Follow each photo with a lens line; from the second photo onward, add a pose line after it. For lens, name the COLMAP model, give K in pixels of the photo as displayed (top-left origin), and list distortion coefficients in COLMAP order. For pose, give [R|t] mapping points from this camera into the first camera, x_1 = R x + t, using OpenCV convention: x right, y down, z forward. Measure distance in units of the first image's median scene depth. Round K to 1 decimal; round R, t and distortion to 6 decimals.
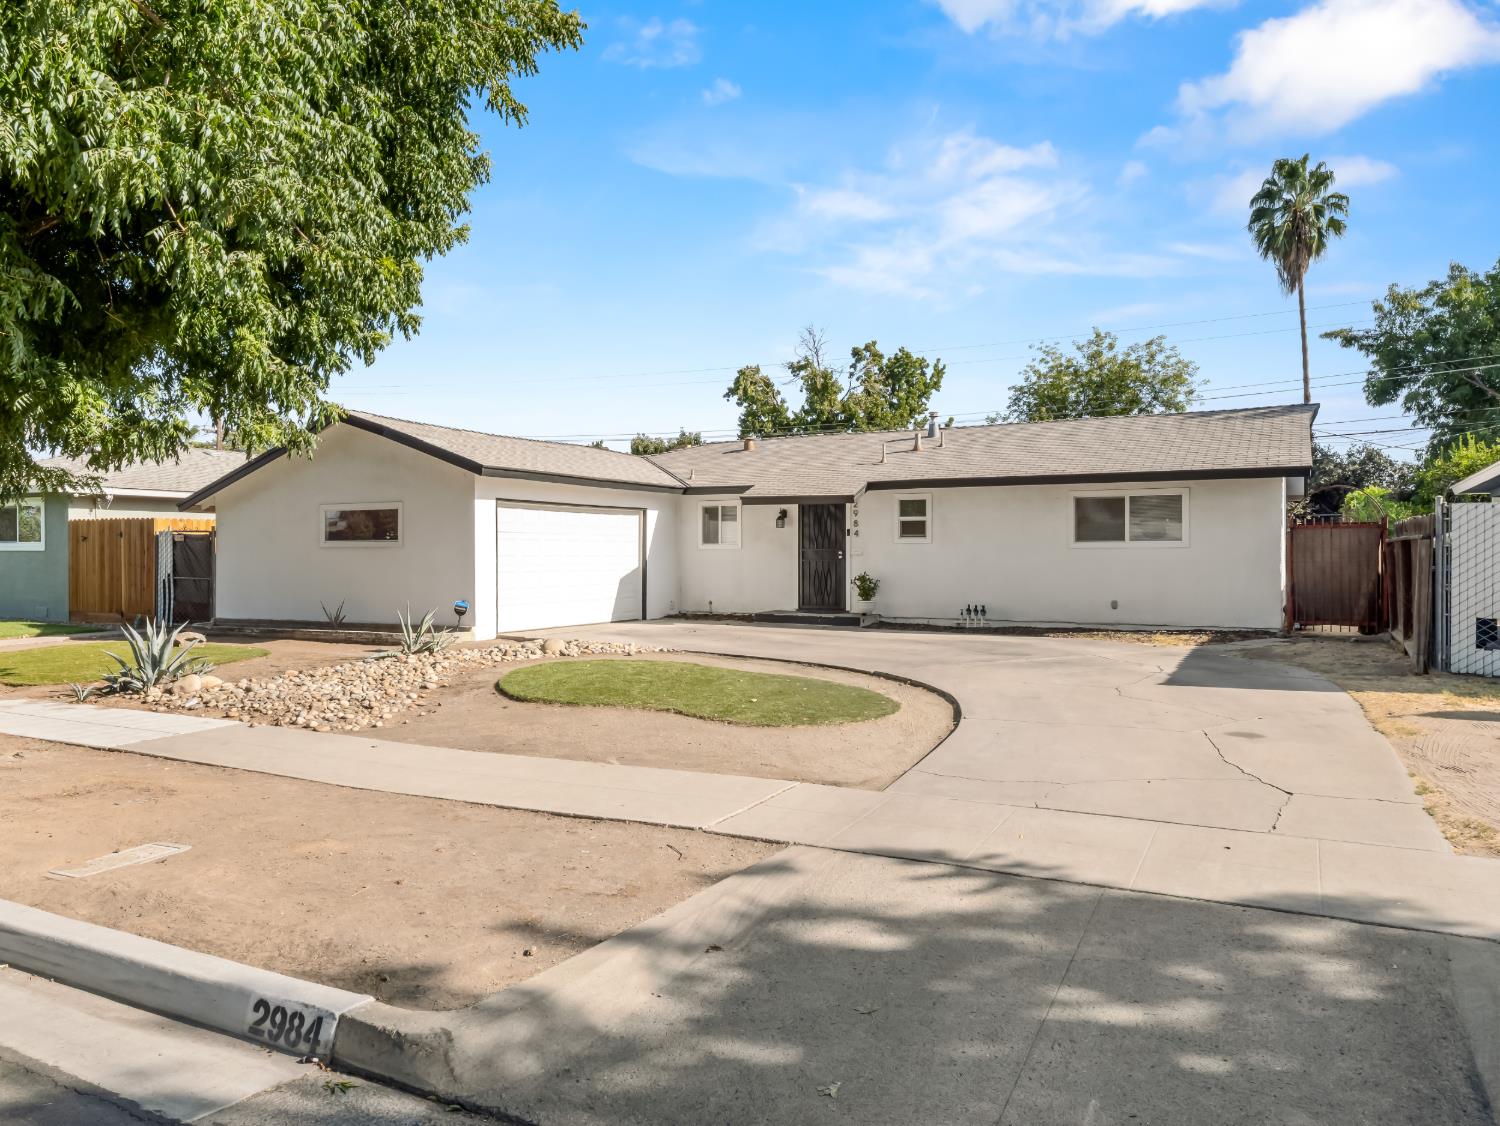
lens RADIAL K [[1019.1, 0, 750.0], [0, 1019.1, 563.0], [0, 0, 1]] dist [-0.001026, -0.001053]
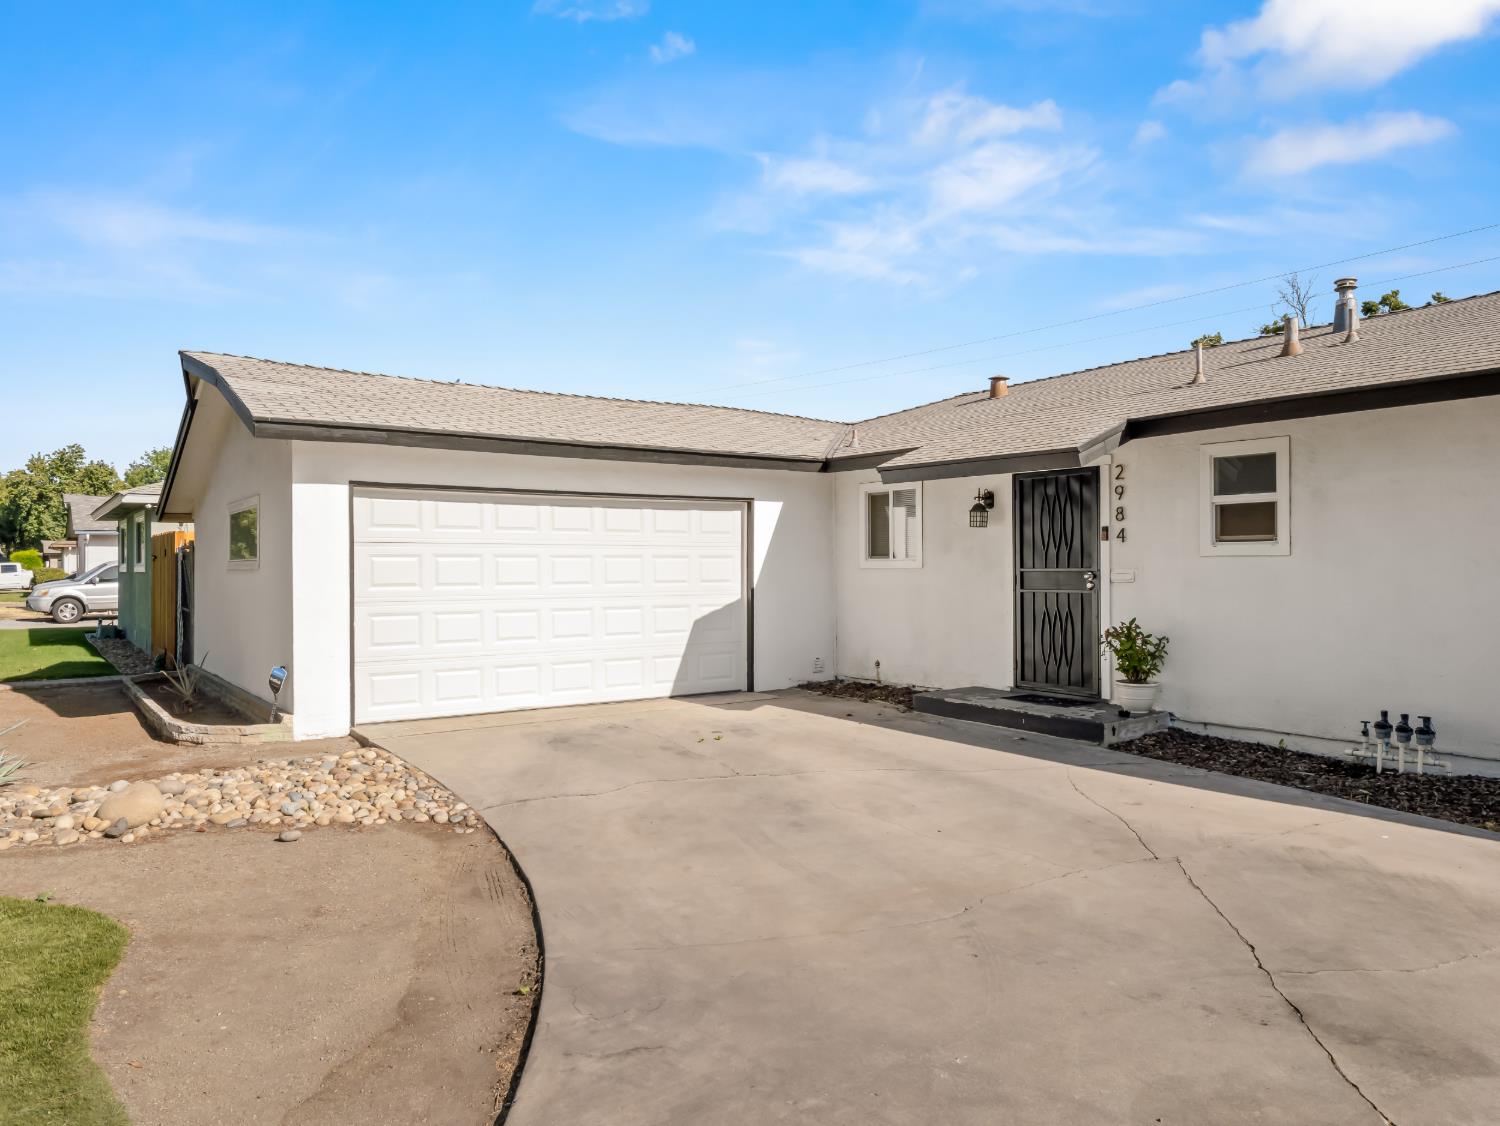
lens RADIAL K [[1019.1, 0, 750.0], [0, 1019.1, 563.0], [0, 0, 1]] dist [-0.001026, -0.001053]
pose [[0.893943, -0.004992, -0.448153, 0.160639], [-0.000354, 0.999930, -0.011844, -0.010519], [0.448181, 0.010747, 0.893878, 0.503689]]
